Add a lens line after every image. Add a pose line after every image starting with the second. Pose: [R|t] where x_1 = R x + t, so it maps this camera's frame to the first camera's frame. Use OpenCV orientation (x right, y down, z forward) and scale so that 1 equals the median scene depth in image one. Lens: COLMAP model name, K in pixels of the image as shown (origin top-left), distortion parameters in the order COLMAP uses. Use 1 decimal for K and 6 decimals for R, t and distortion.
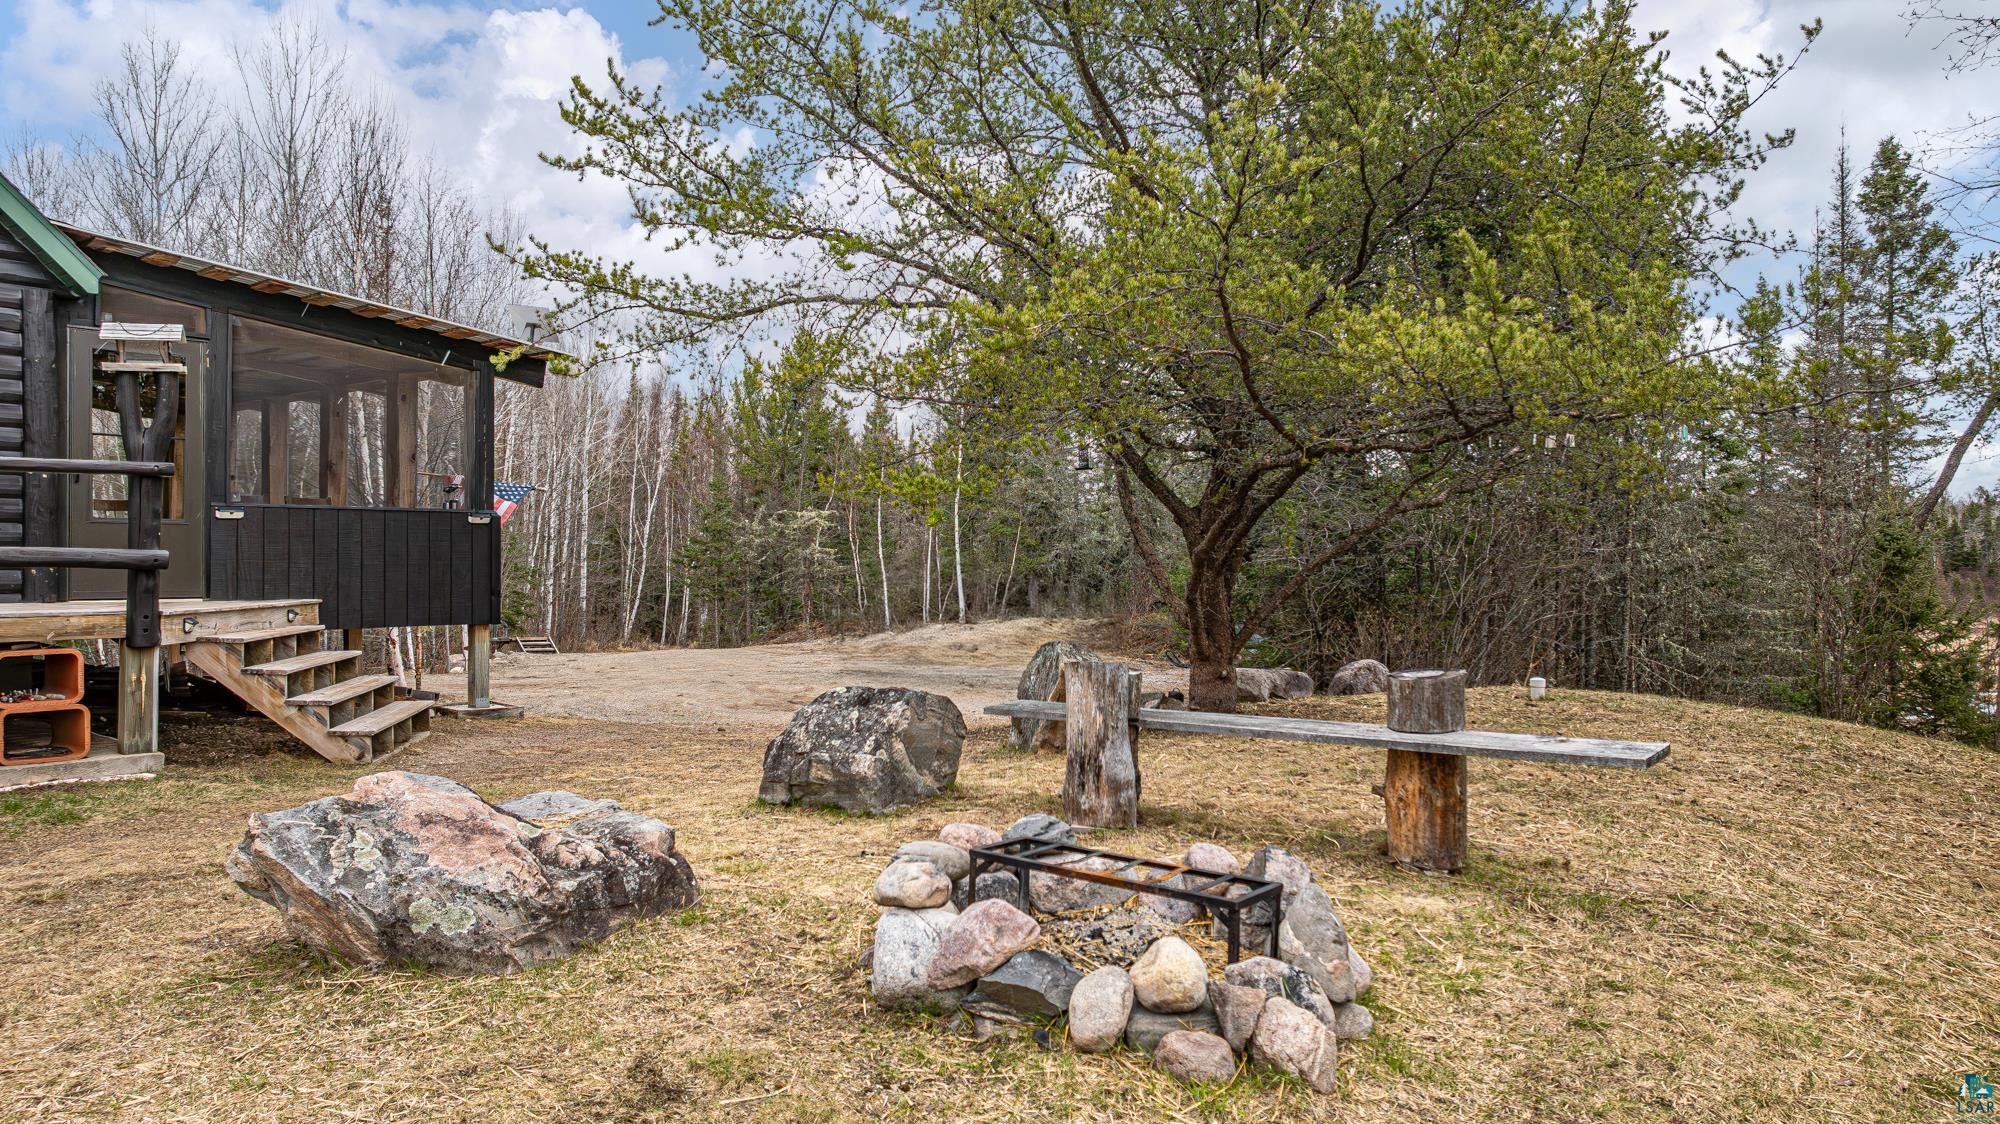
lens RADIAL K [[1368.0, 0, 1000.3], [0, 1368.0, 553.6], [0, 0, 1]] dist [0.007470, 0.003094]
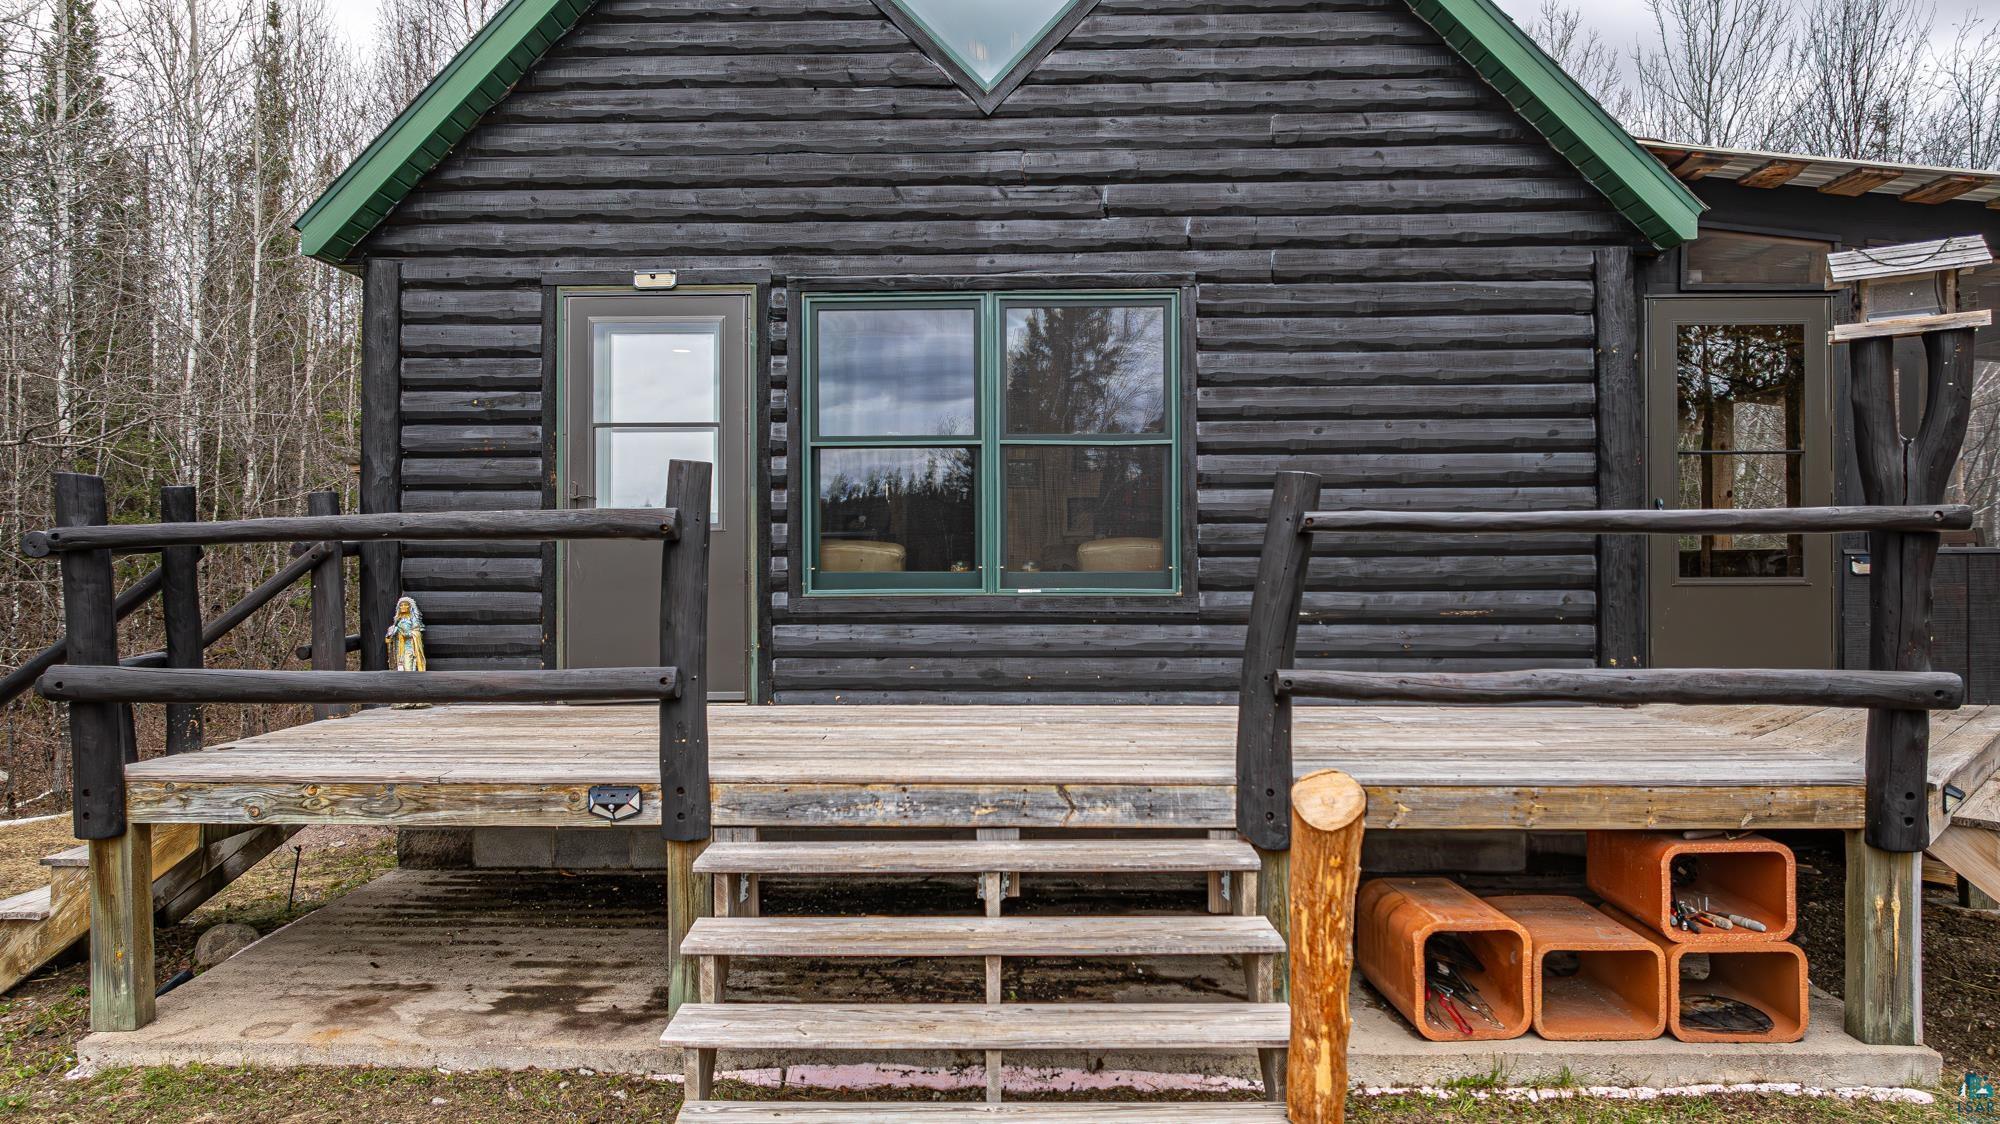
lens RADIAL K [[1445.9, 0, 998.8], [0, 1445.9, 556.6], [0, 0, 1]] dist [-0.024090, 0.008807]
pose [[0.629673, -0.010884, -0.776784, -0.341844], [0.015727, 0.999876, -0.001262, -0.042814], [0.776701, -0.011422, 0.629766, 0.313098]]
